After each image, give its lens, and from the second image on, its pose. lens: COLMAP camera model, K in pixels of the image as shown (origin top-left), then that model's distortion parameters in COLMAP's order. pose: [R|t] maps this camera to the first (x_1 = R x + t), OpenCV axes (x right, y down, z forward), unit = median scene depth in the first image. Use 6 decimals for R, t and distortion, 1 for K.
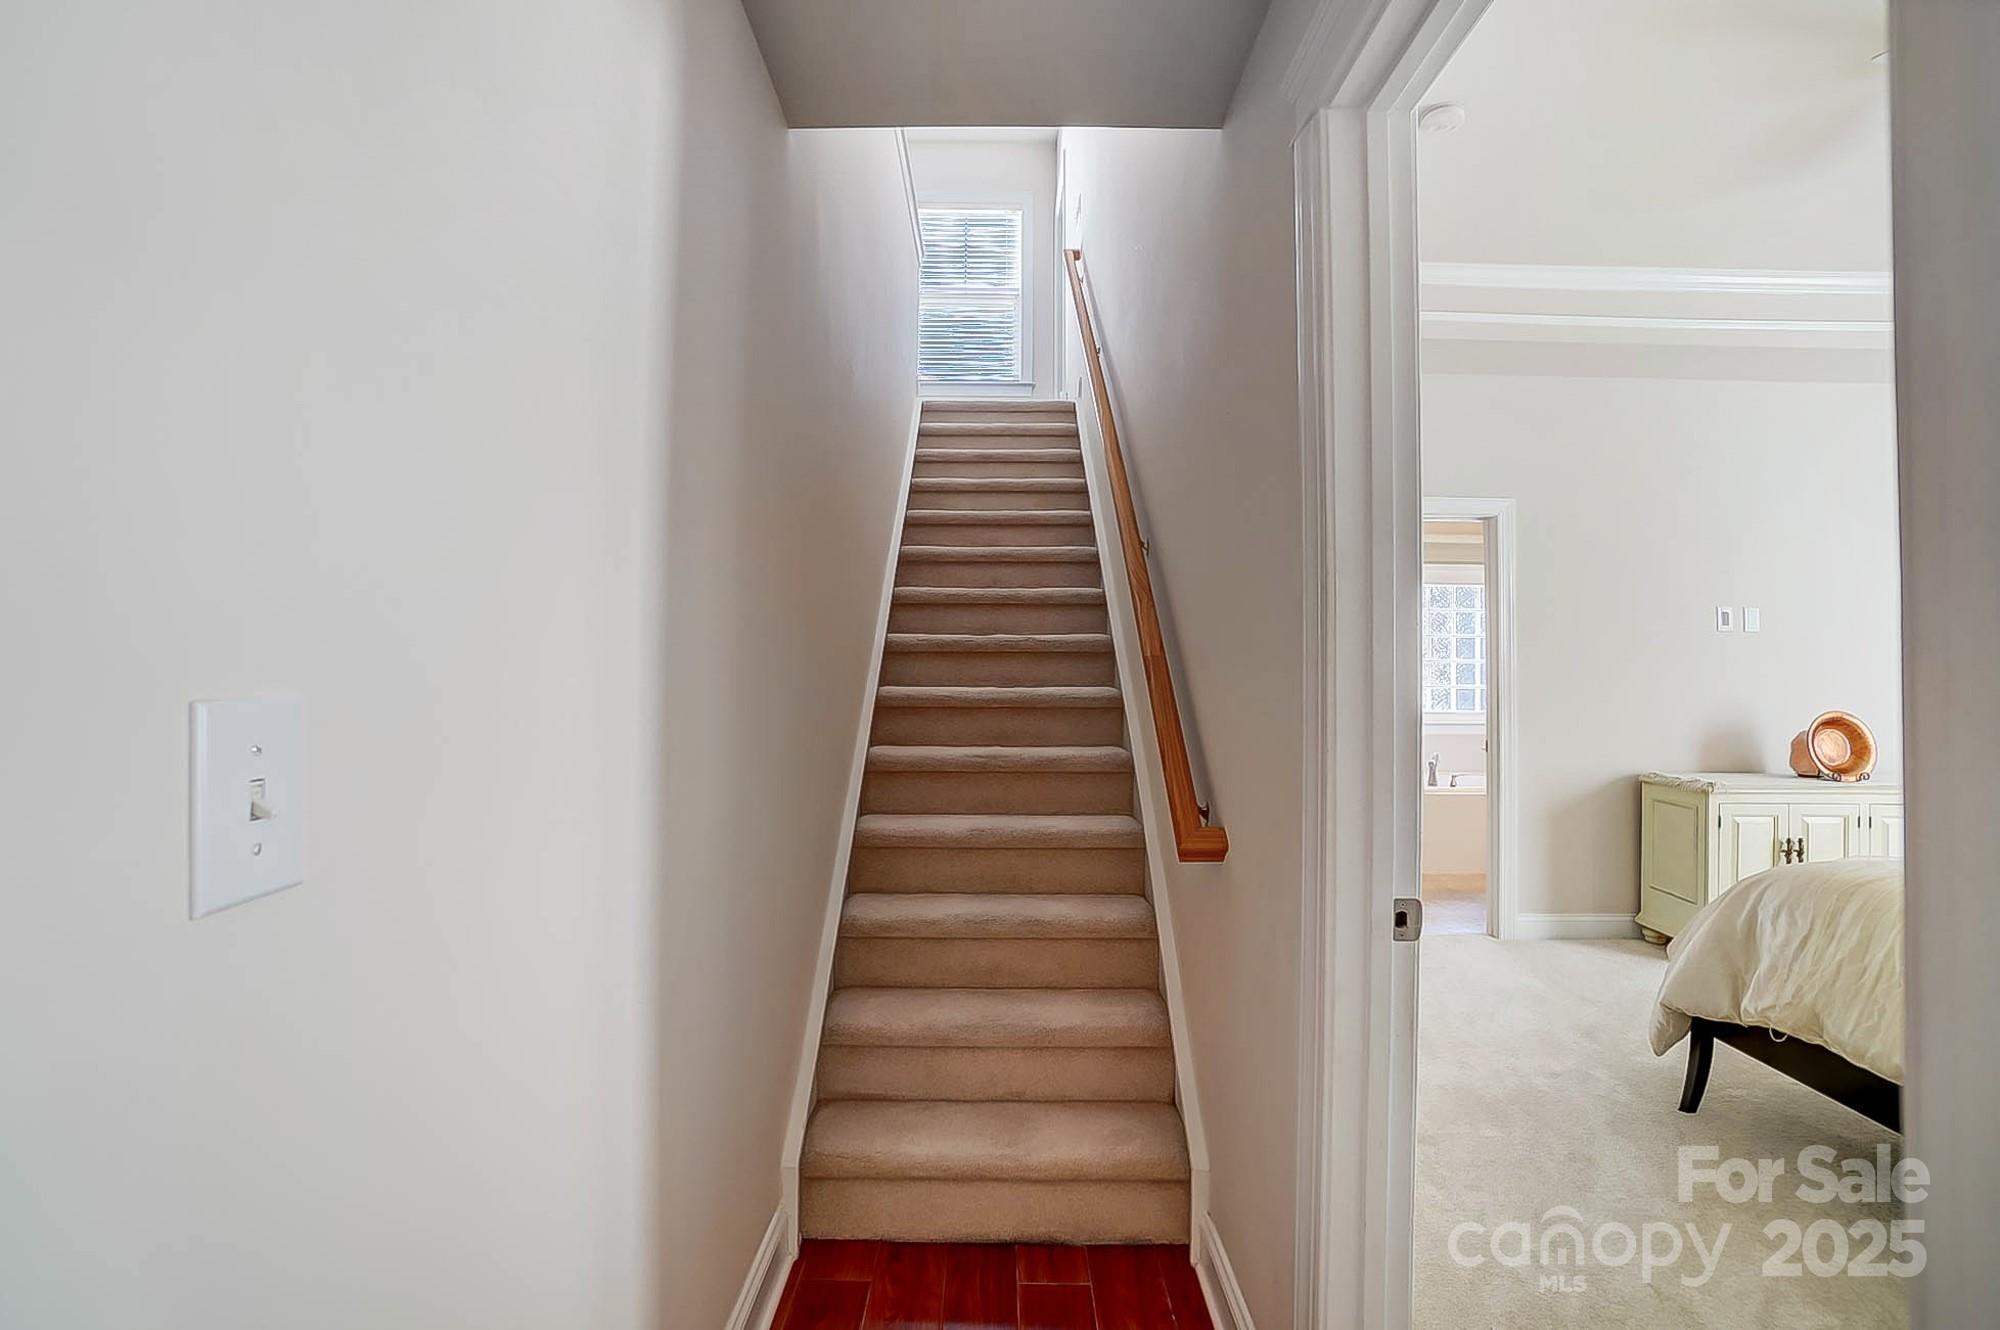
lens RADIAL K [[877.4, 0, 1000.0], [0, 877.4, 665.0], [0, 0, 1]] dist [-0.001128, -0.000157]
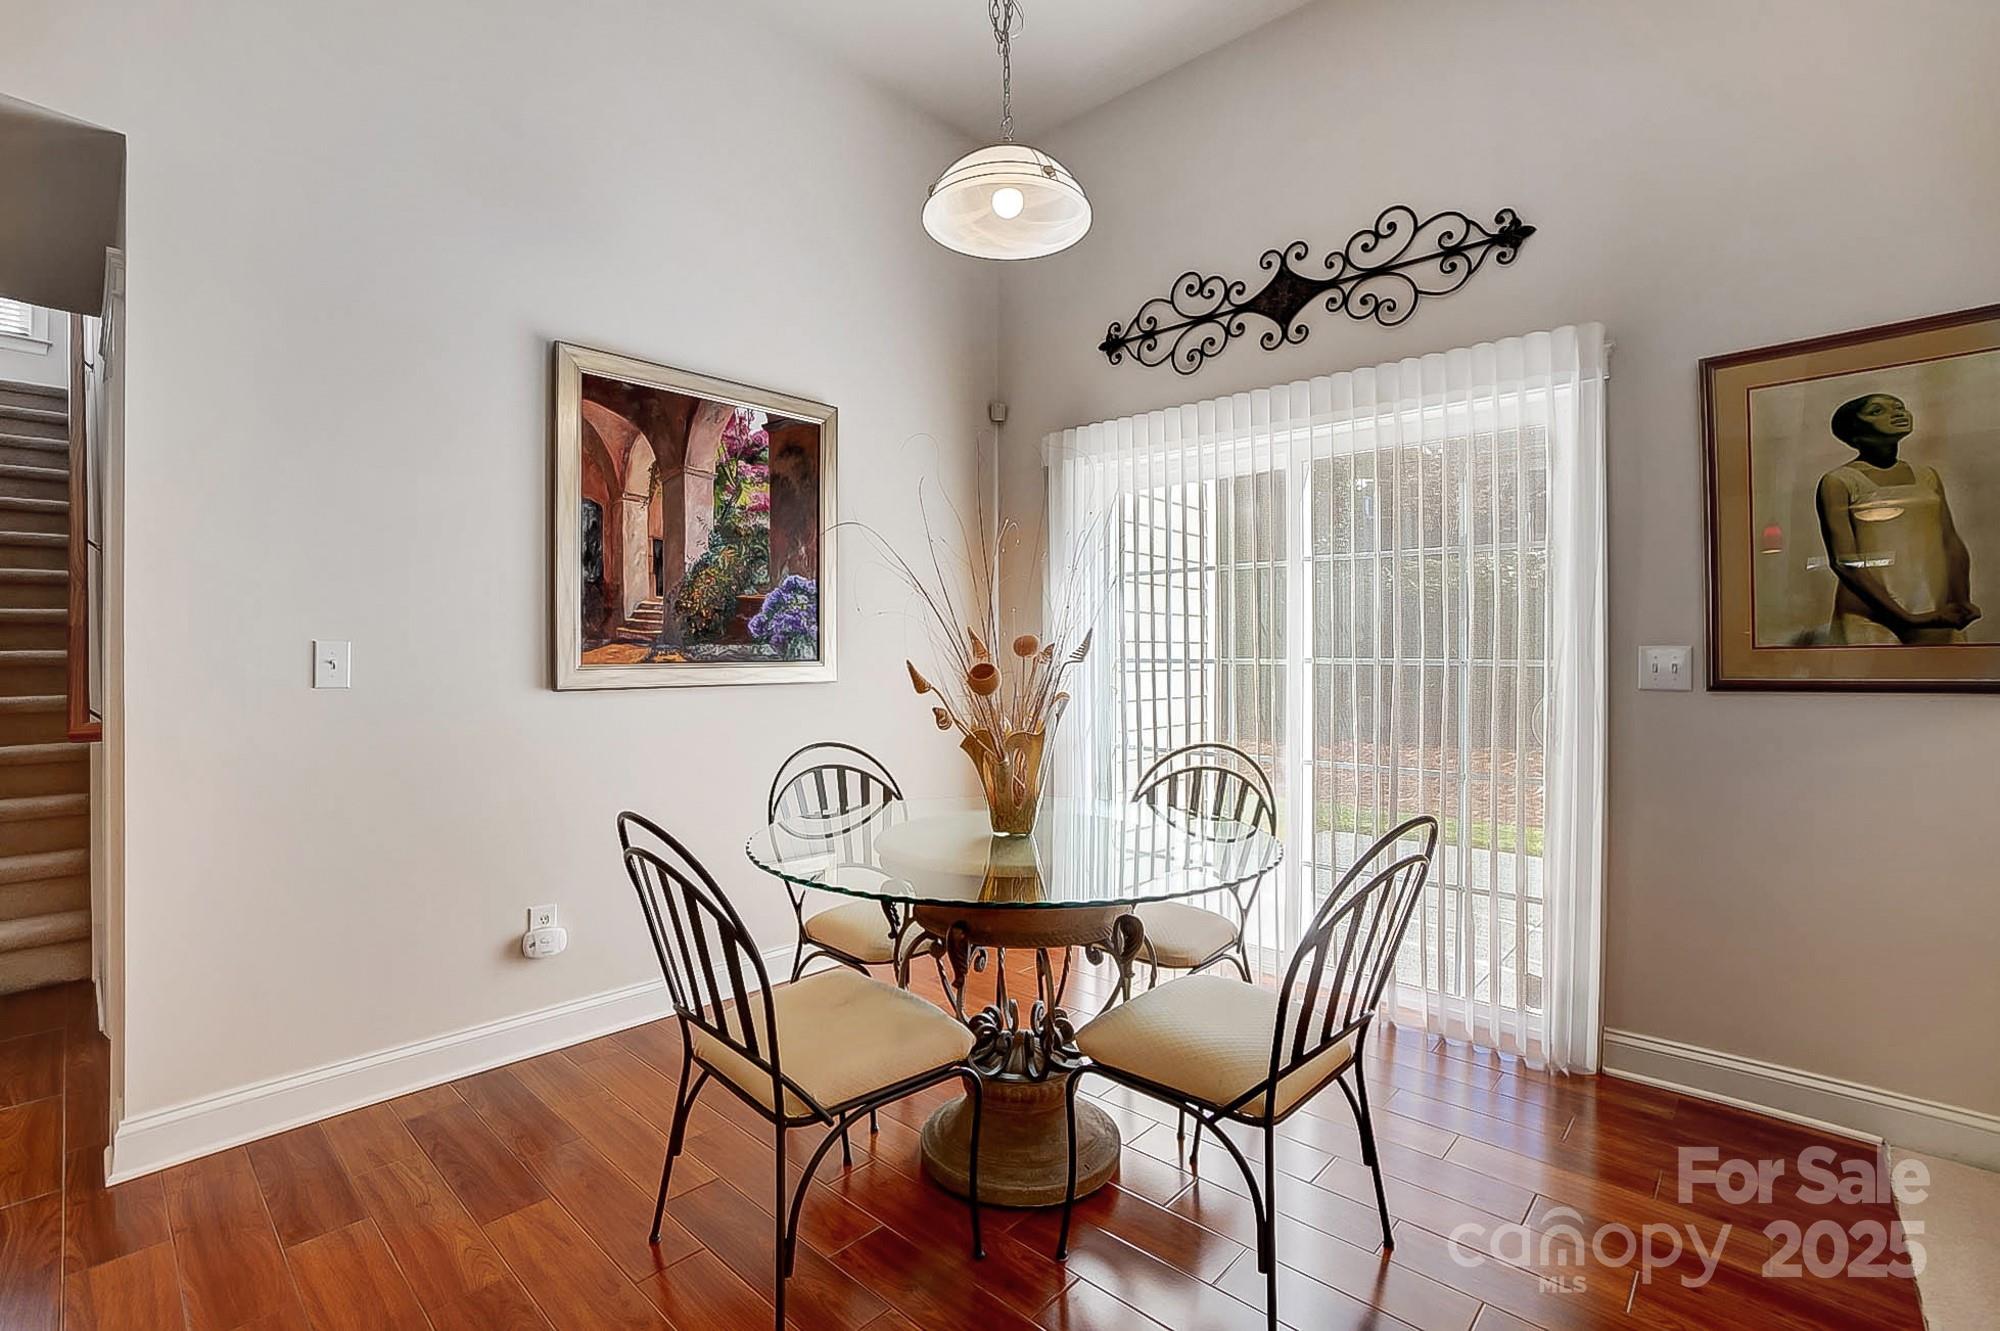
lens RADIAL K [[890.7, 0, 995.2], [0, 890.7, 658.6], [0, 0, 1]] dist [-0.065954, 0.026568]
pose [[0.676740, -0.007470, 0.736184, 0.108863], [-0.003514, 0.999904, 0.013376, 0.015698], [-0.736214, -0.011639, 0.676649, -0.796062]]
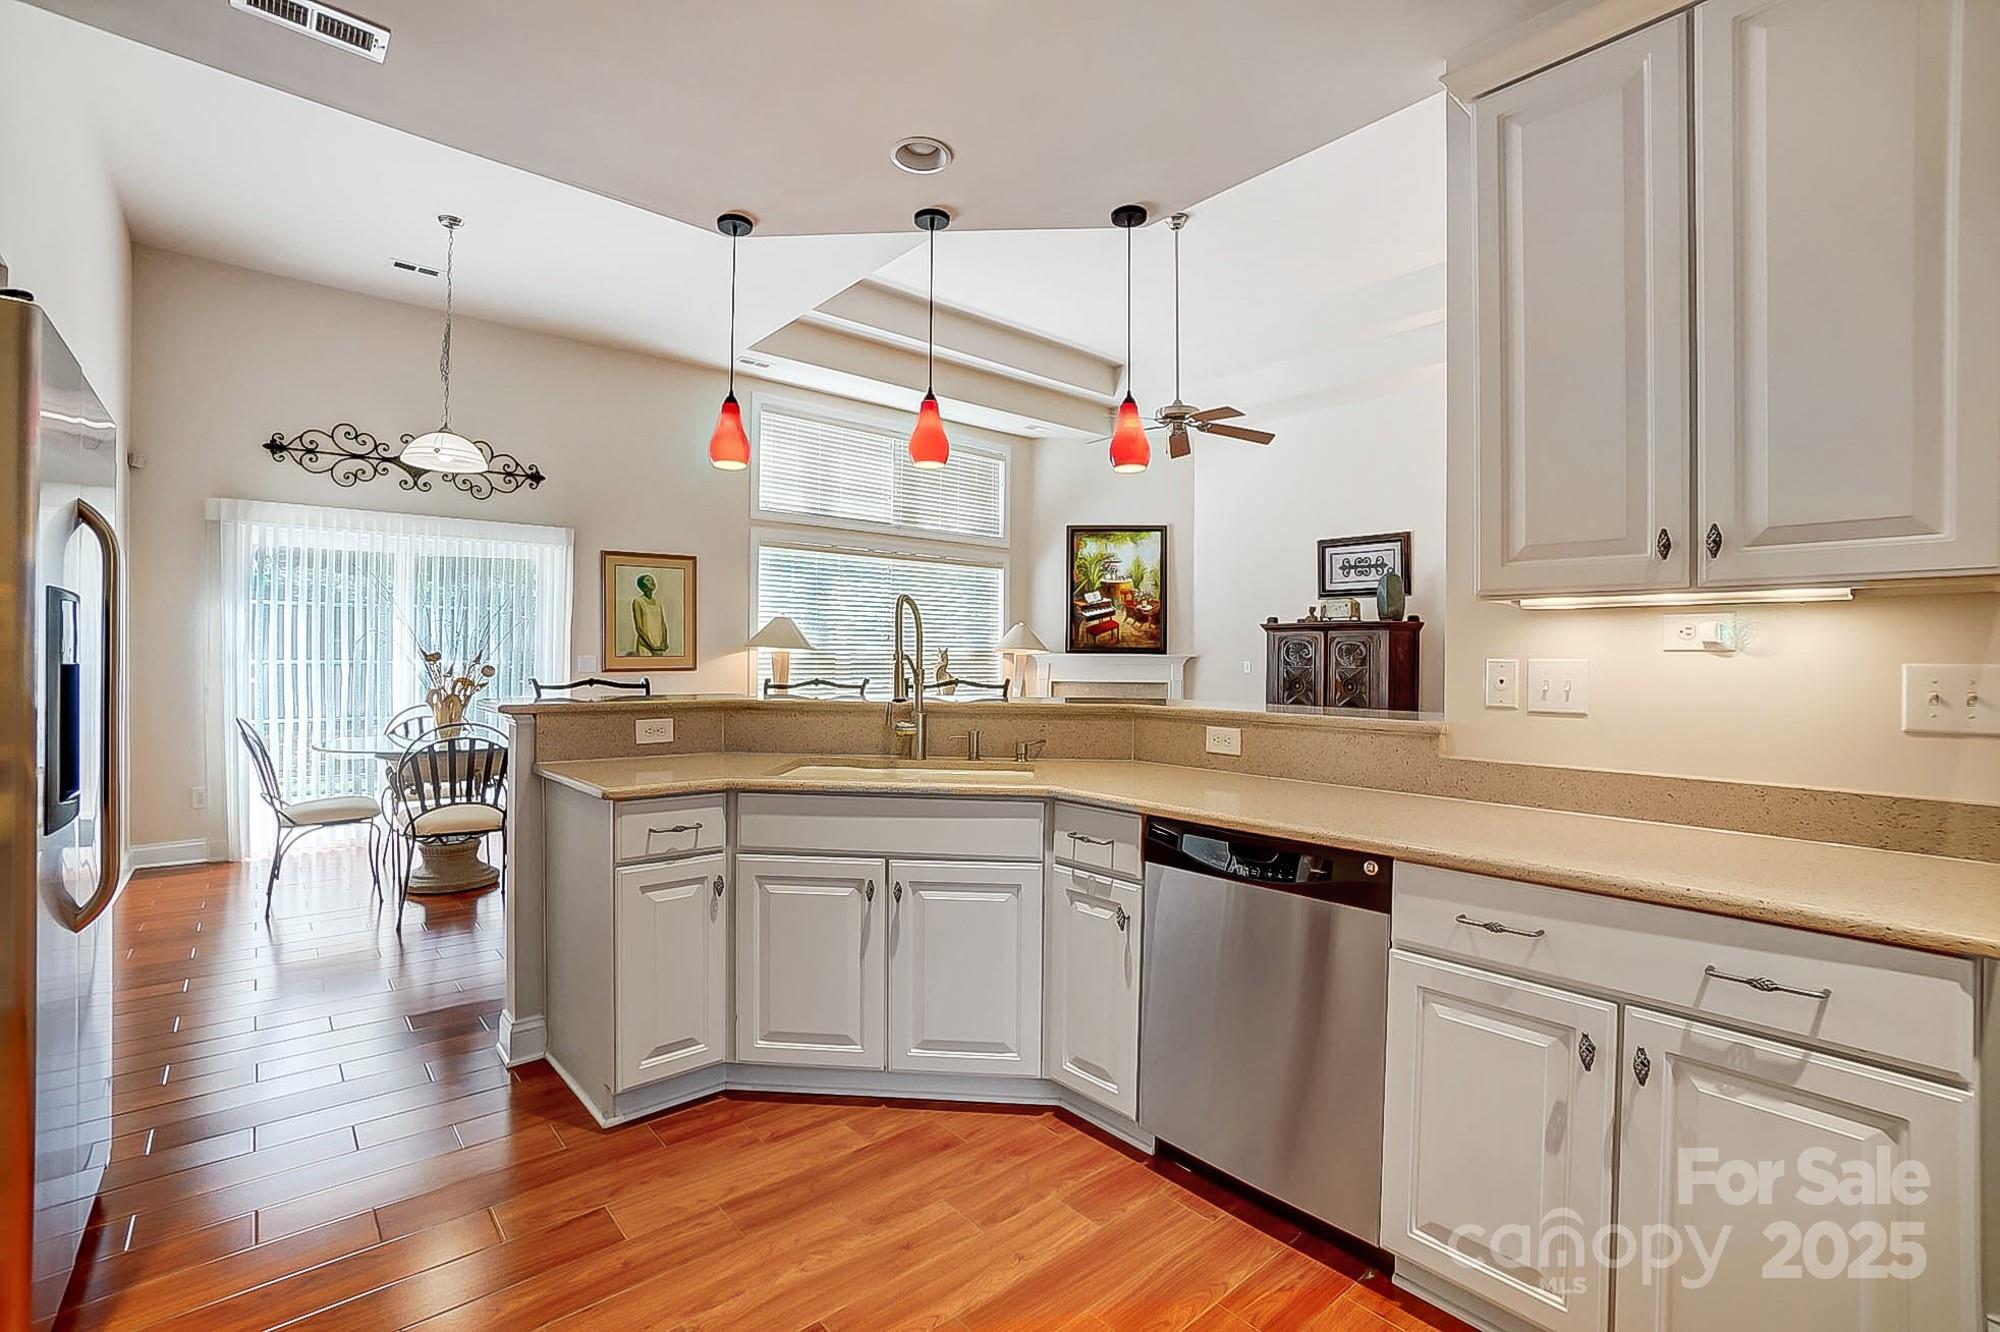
lens RADIAL K [[890.7, 0, 995.2], [0, 890.7, 659.1], [0, 0, 1]] dist [-0.065954, 0.026568]
pose [[-0.652760, -0.011987, 0.757470, -1.044931], [-0.017636, 0.999844, 0.000624, 0.003267], [-0.757359, -0.012952, -0.652870, -0.126740]]
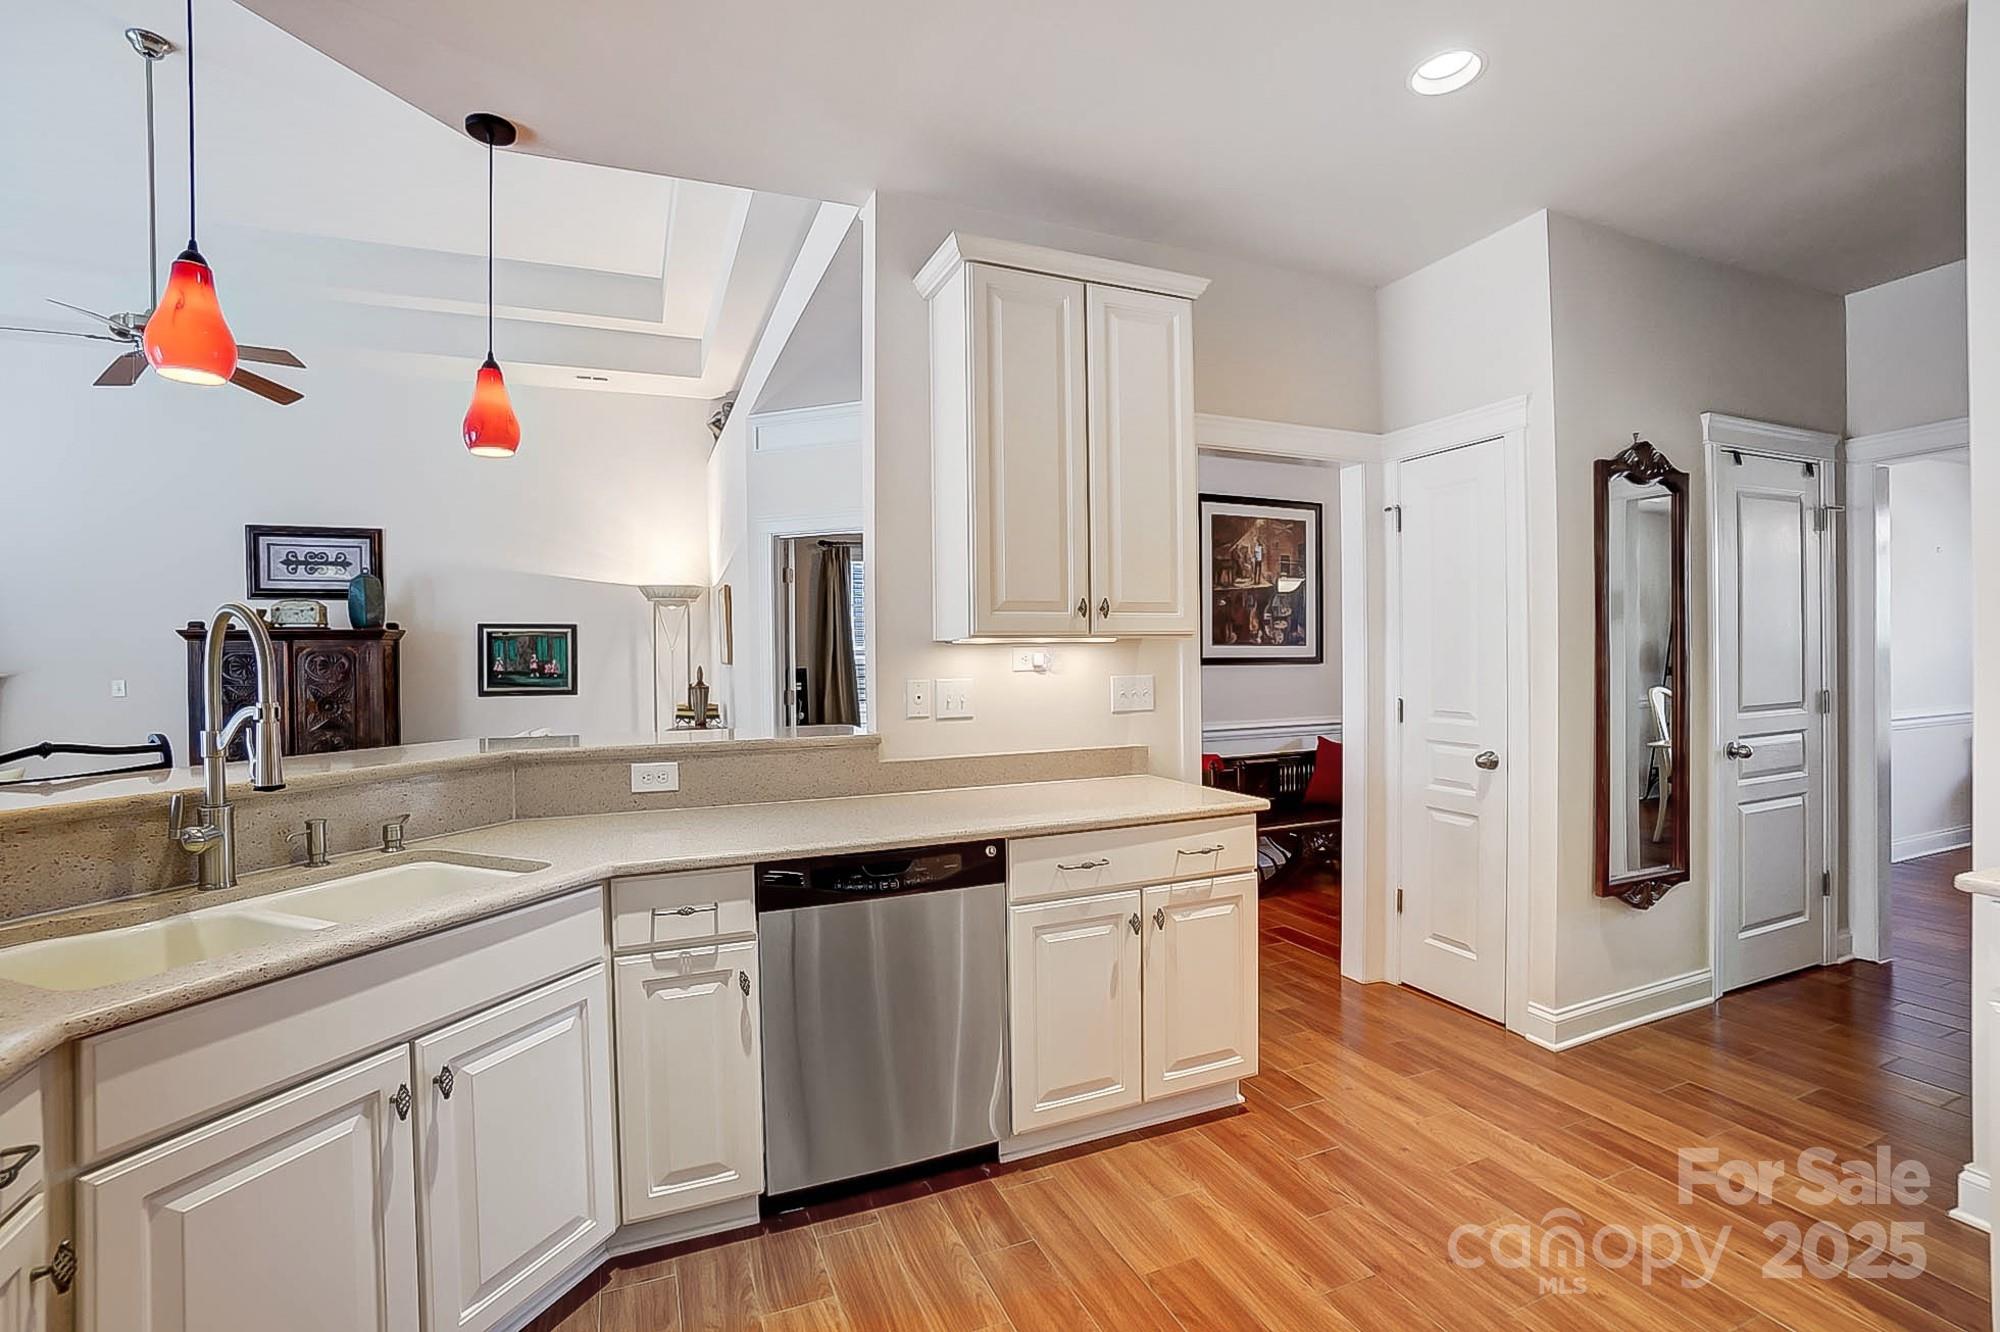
lens RADIAL K [[890.7, 0, 995.2], [0, 890.7, 659.1], [0, 0, 1]] dist [-0.065954, 0.026568]
pose [[-0.921882, 0.011088, -0.387313, -0.552517], [0.012940, 0.999914, -0.002174, -0.019574], [0.387255, -0.007016, -0.921946, -0.018600]]
